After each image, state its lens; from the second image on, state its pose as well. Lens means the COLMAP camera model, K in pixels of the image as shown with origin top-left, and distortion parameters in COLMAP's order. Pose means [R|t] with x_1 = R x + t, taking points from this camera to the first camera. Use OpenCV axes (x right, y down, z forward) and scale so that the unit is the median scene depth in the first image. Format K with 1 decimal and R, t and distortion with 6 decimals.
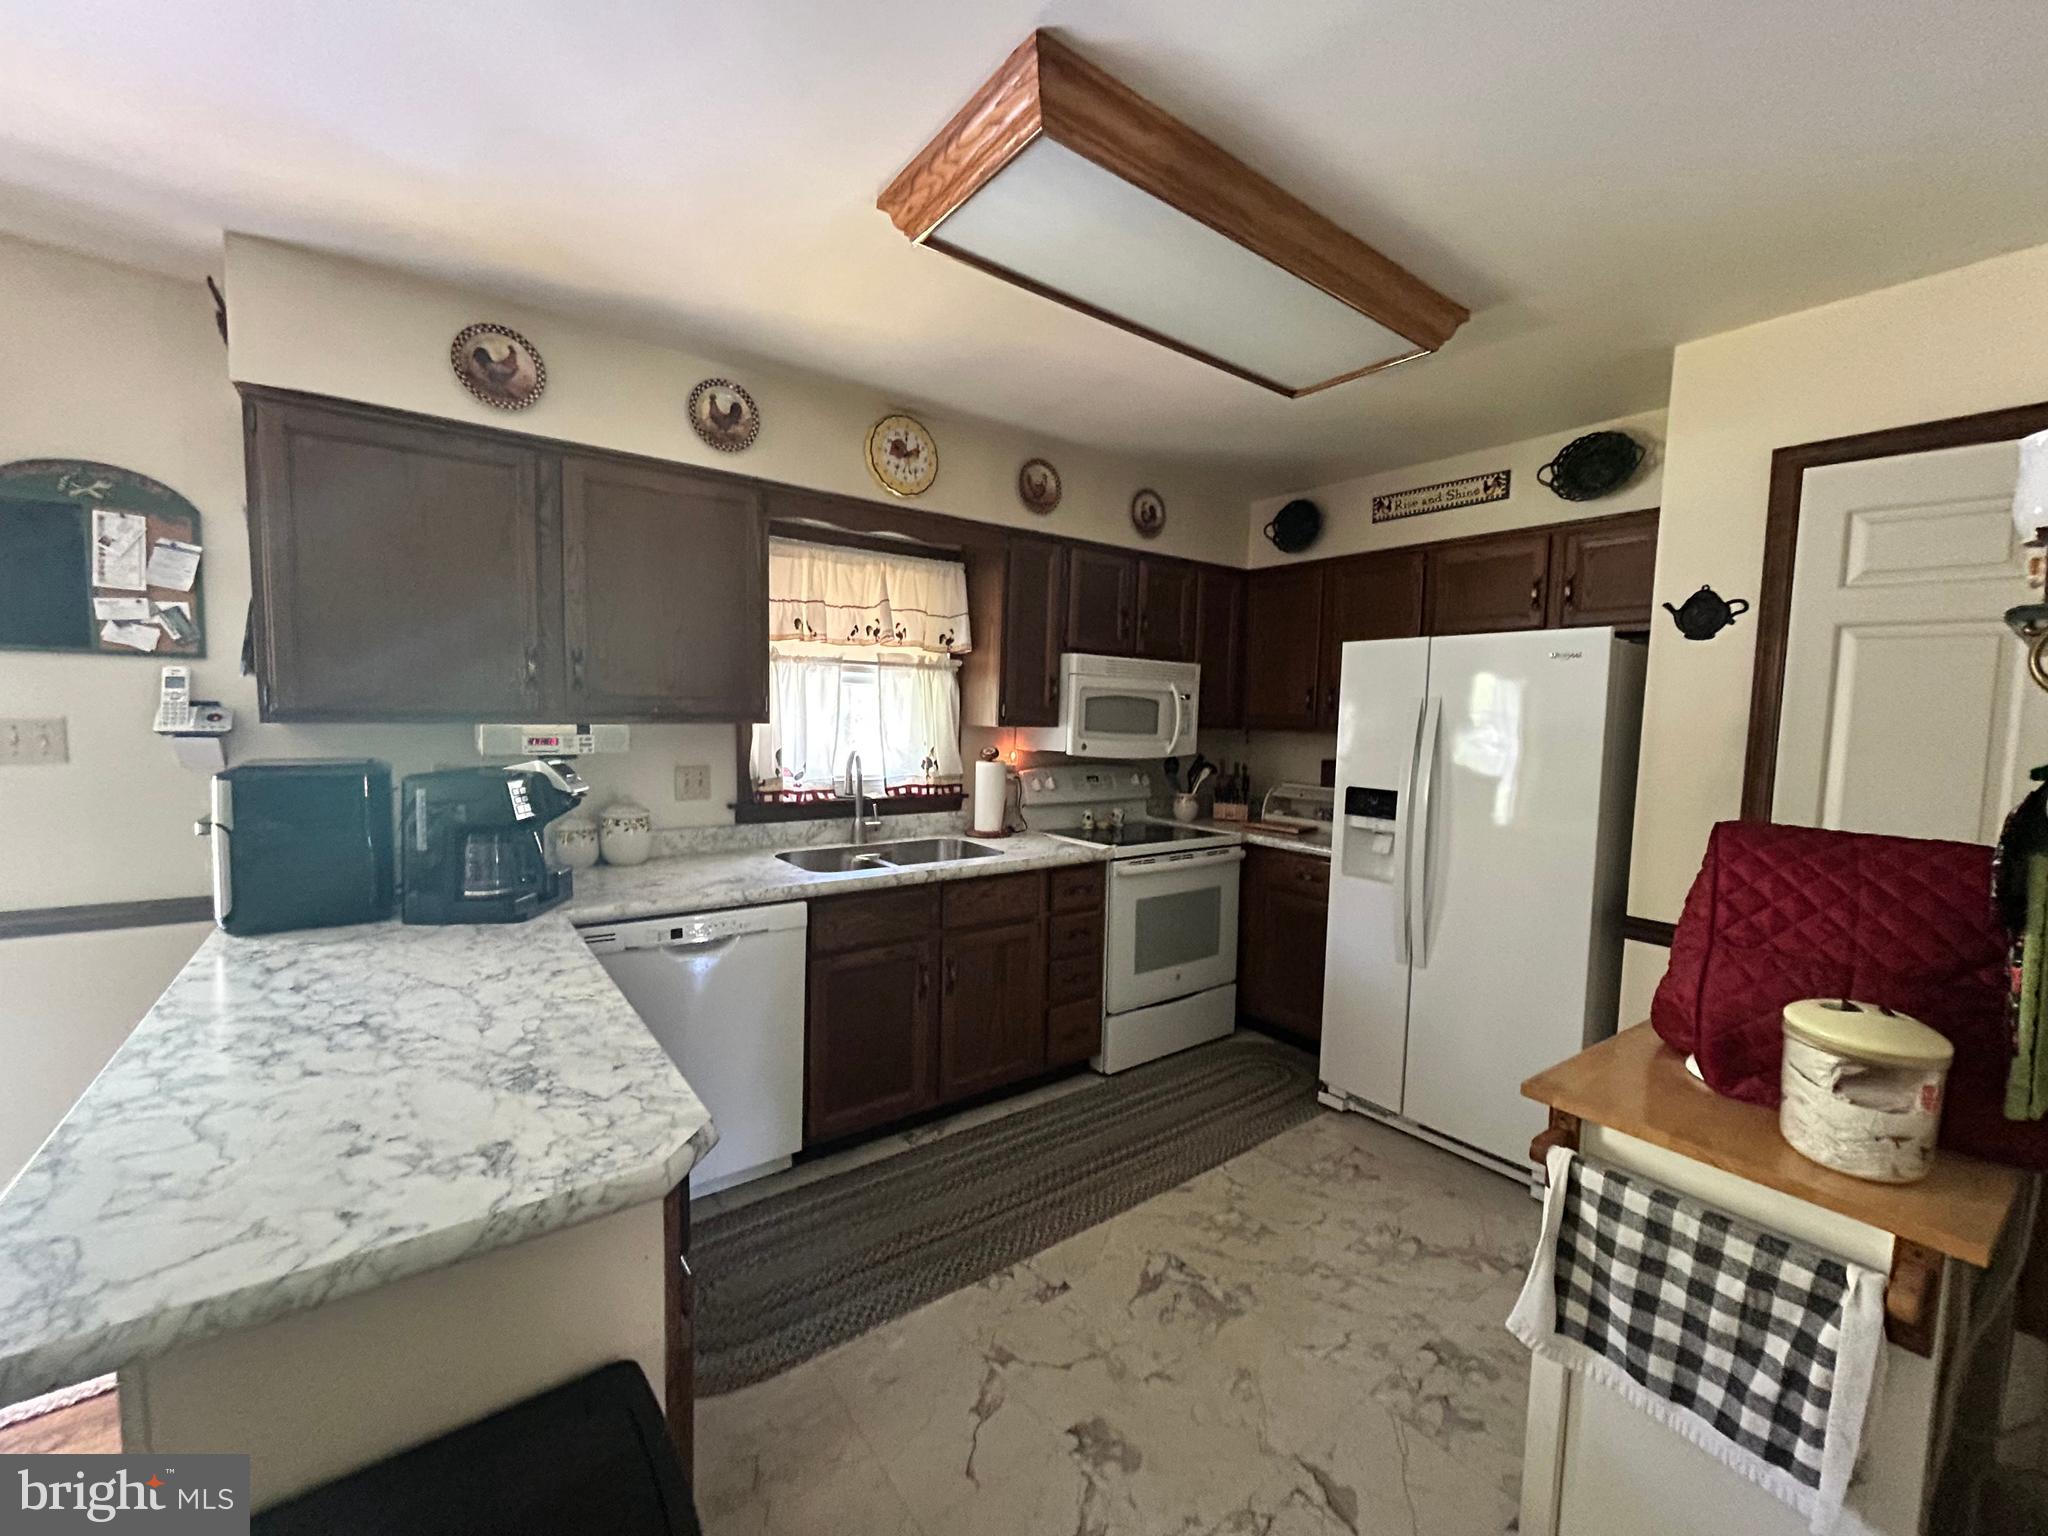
lens RADIAL K [[821.4, 0, 1028.6], [0, 821.4, 770.4], [0, 0, 1]] dist [0.002272, -0.002669]
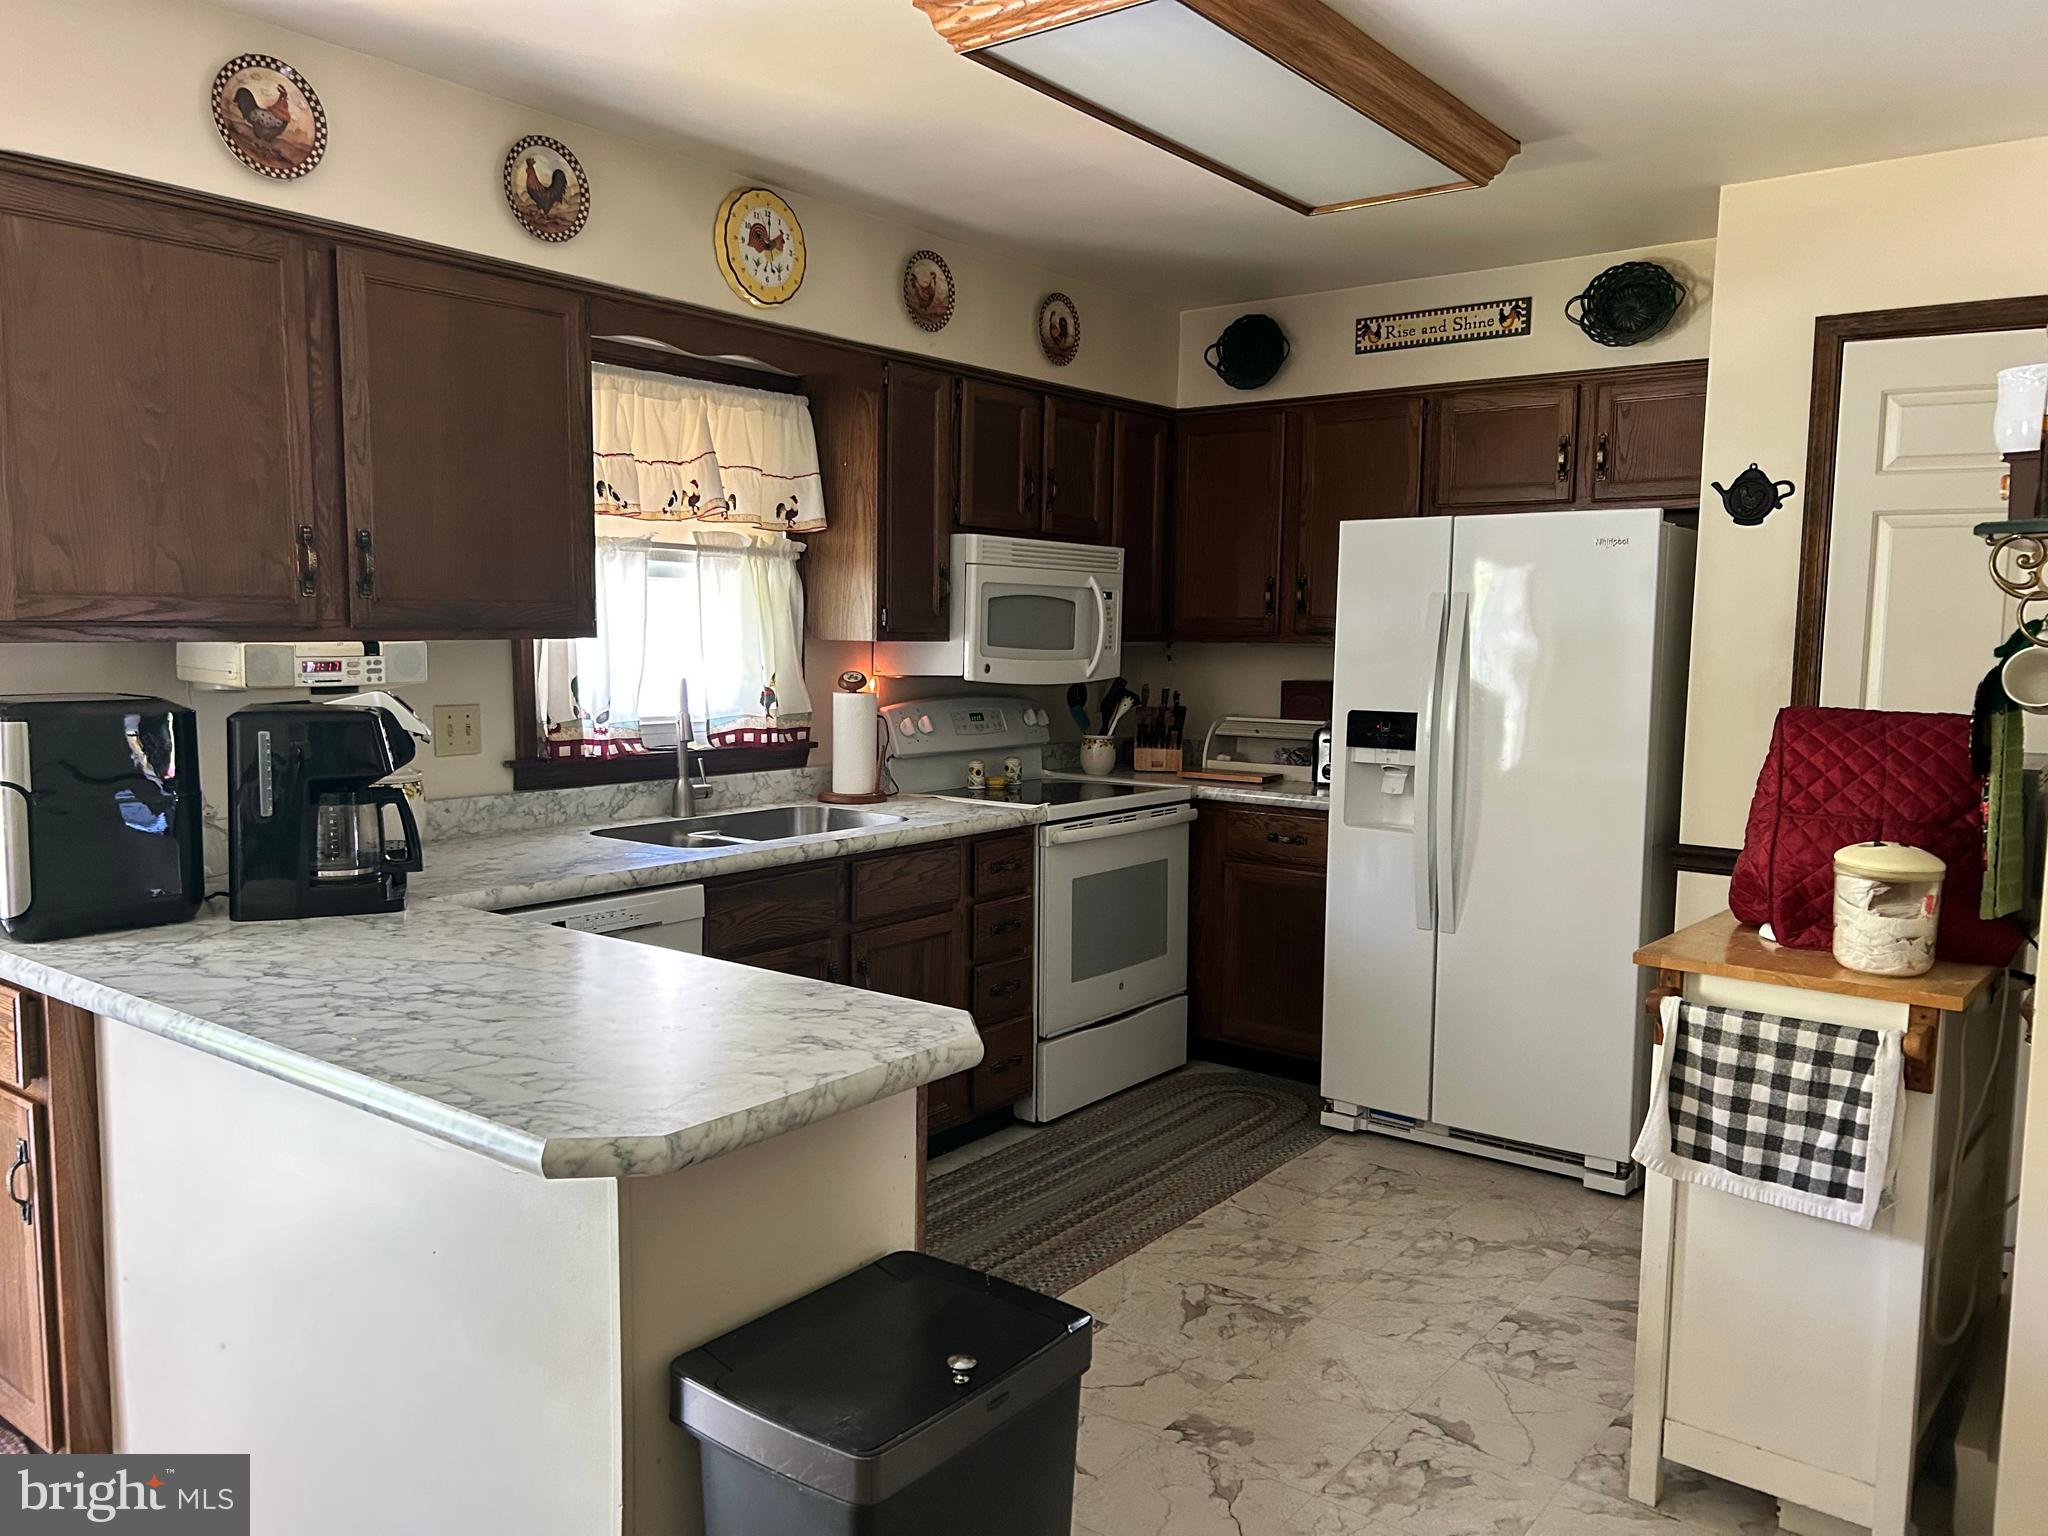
lens RADIAL K [[1536.5, 0, 1015.4], [0, 1536.5, 780.3], [0, 0, 1]] dist [0.080694, -0.123177]
pose [[0.964802, -0.038855, 0.260092, -0.329320], [0.030218, 0.998854, 0.037126, 0.024921], [-0.261236, -0.027960, 0.964870, -0.351776]]
